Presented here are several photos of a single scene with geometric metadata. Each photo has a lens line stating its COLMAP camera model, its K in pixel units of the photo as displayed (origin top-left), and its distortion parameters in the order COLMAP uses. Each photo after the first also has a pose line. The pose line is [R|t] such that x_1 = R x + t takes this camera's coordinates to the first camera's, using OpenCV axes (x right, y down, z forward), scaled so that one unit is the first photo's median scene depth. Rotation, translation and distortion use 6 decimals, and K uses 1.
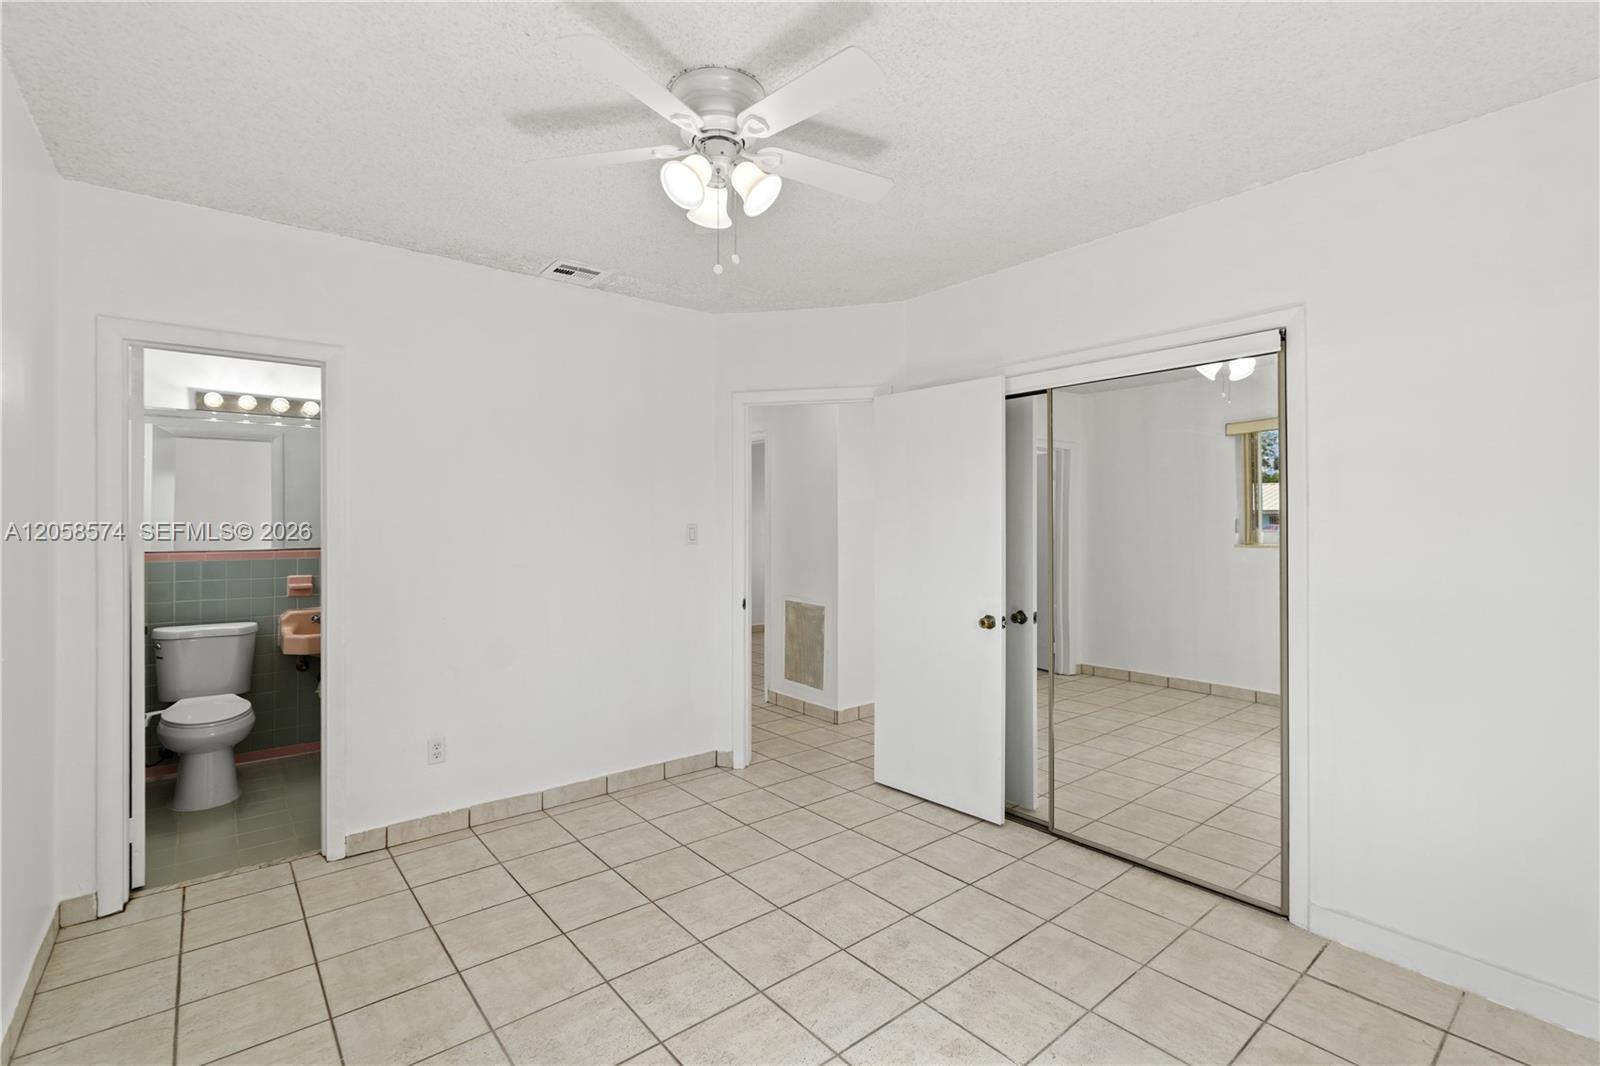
lens RADIAL K [[749.3, 0, 800.0], [0, 749.3, 533.0], [0, 0, 1]] dist [-0.001919, 0.000053]
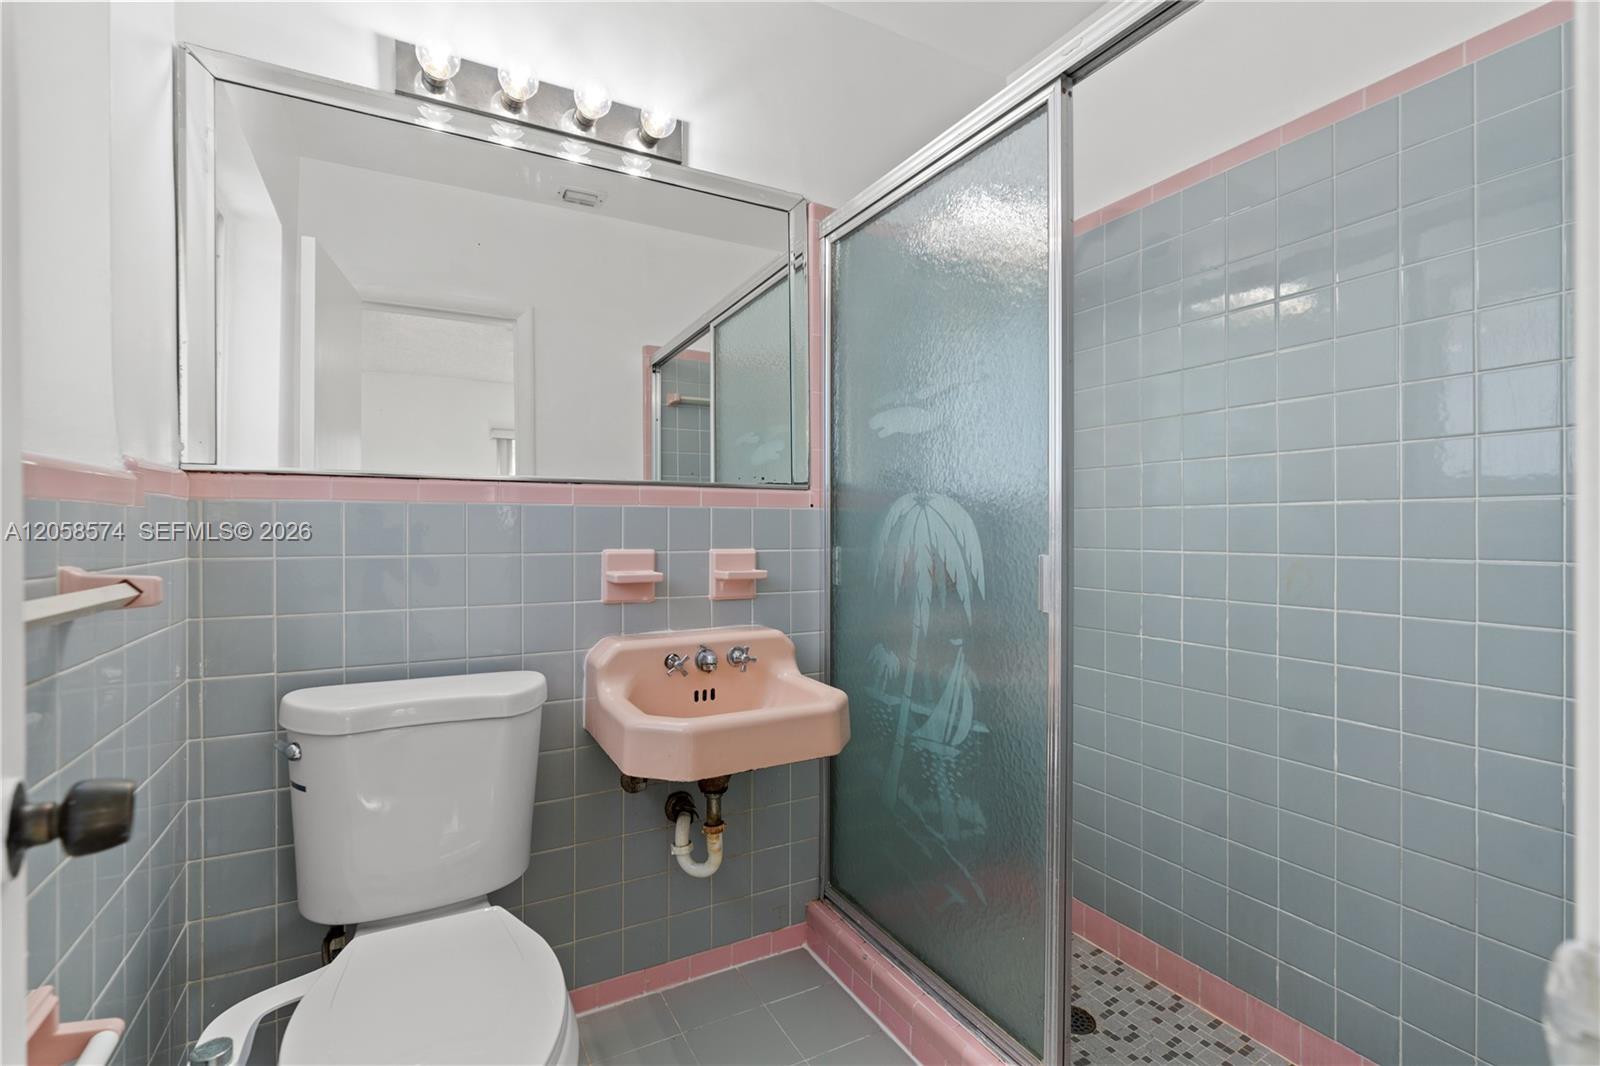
lens RADIAL K [[749.3, 0, 800.0], [0, 749.3, 533.0], [0, 0, 1]] dist [-0.001919, 0.000053]
pose [[0.982570, -0.000060, -0.185891, -0.535549], [0.000659, 0.999995, 0.003160, 0.049686], [0.185890, -0.003228, 0.982565, 0.665449]]
